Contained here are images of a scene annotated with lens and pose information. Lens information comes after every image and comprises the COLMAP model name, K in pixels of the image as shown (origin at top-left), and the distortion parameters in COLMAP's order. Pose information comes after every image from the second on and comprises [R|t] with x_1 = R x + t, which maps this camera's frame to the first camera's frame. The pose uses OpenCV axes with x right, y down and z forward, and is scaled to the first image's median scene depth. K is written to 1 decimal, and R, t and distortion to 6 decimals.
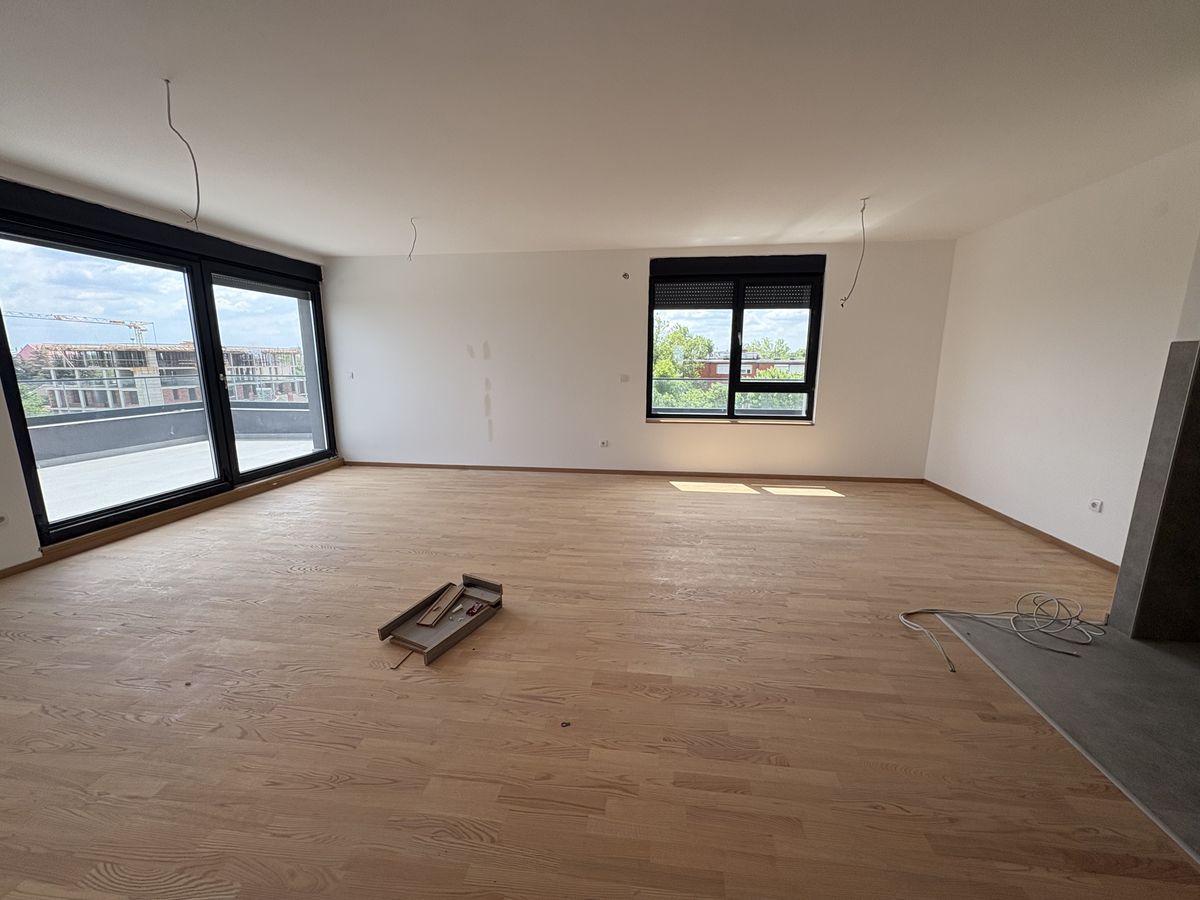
lens RADIAL K [[479.0, 0, 601.4], [0, 479.0, 451.6], [0, 0, 1]] dist [-0.000102, 0.000595]
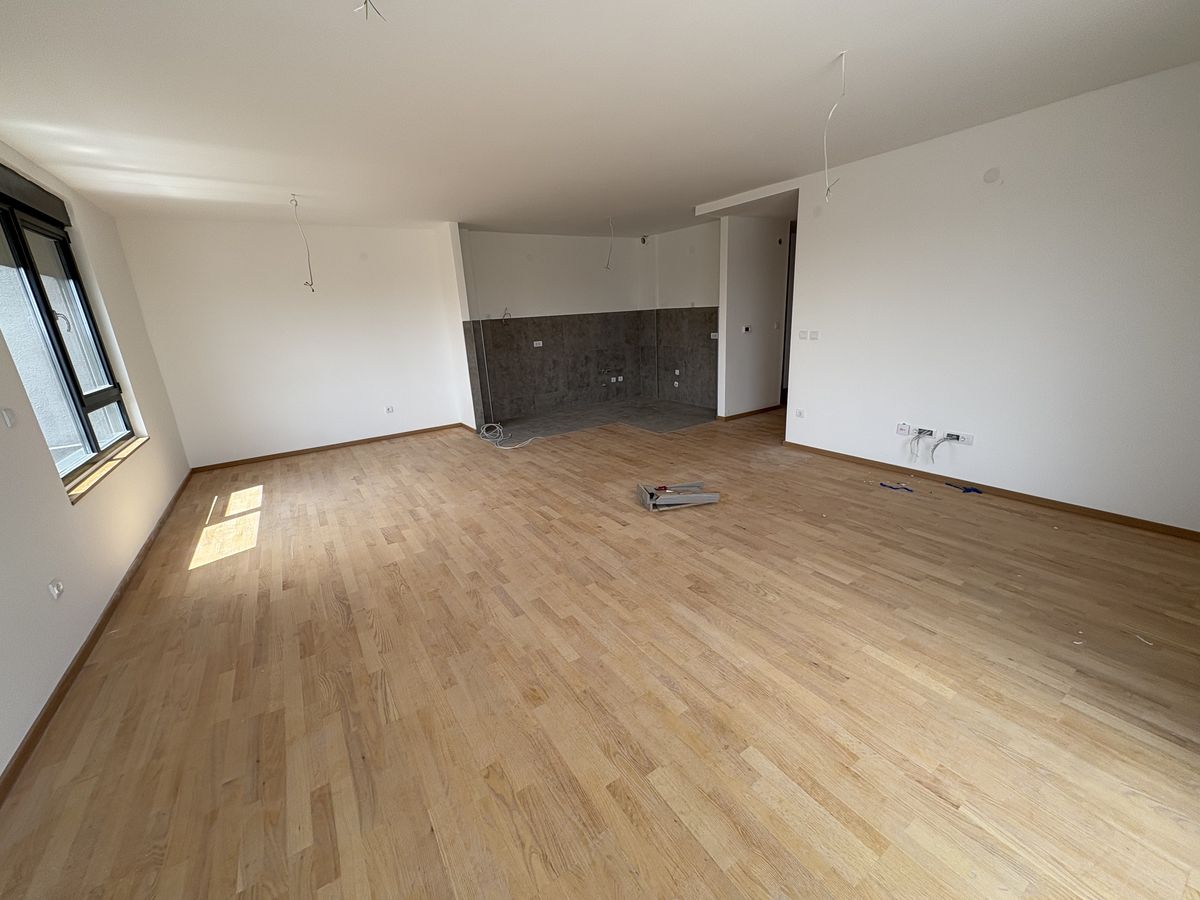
lens RADIAL K [[479.0, 0, 597.6], [0, 479.0, 452.3], [0, 0, 1]] dist [-0.000102, 0.000595]
pose [[-0.642122, -0.185378, 0.743851, -0.689876], [0.196805, 0.897939, 0.393668, -0.232103], [-0.740910, 0.399176, -0.540103, 1.063203]]
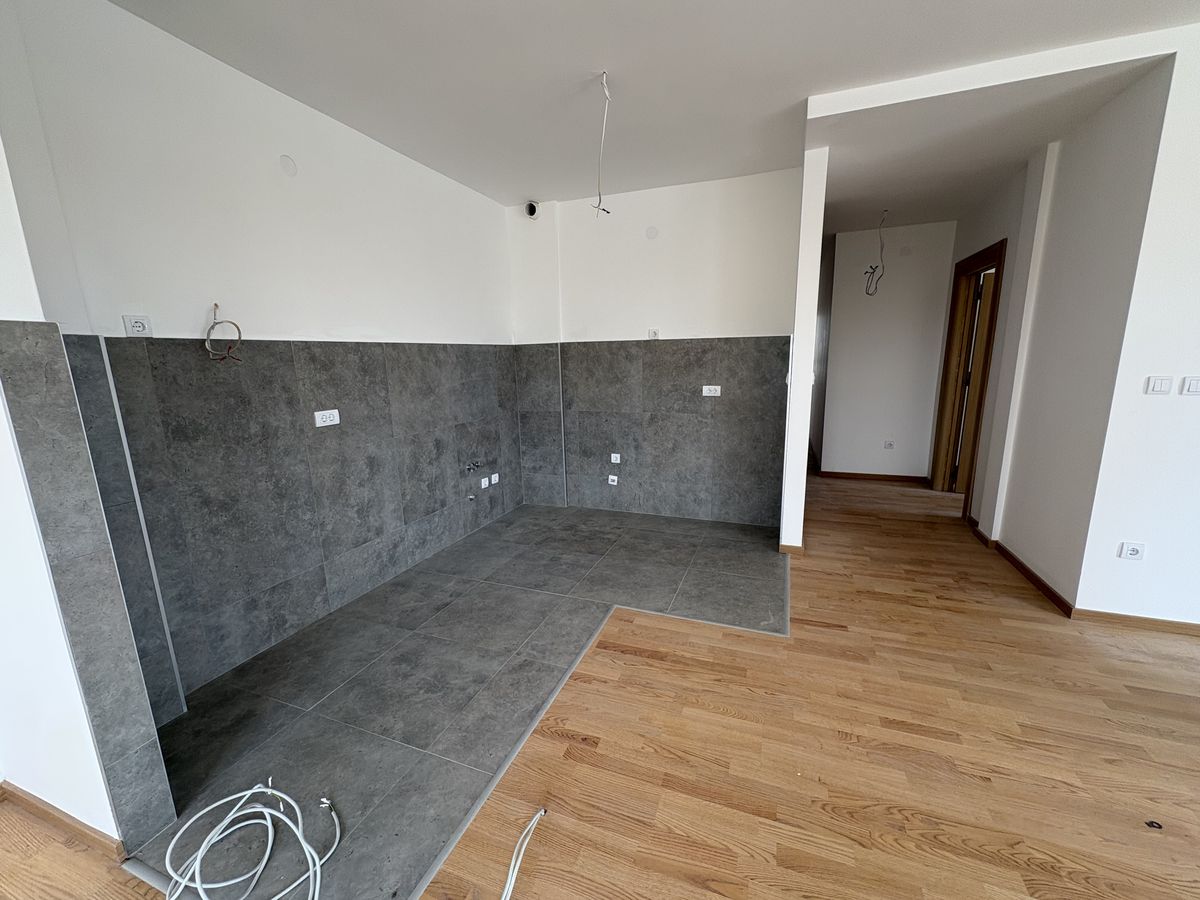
lens RADIAL K [[479.0, 0, 601.3], [0, 479.0, 452.1], [0, 0, 1]] dist [-0.000102, 0.000595]
pose [[-0.971319, -0.025051, 0.236457, 0.236868], [0.067008, 0.925295, 0.373282, -0.118921], [-0.228144, 0.378420, -0.897078, 0.652277]]
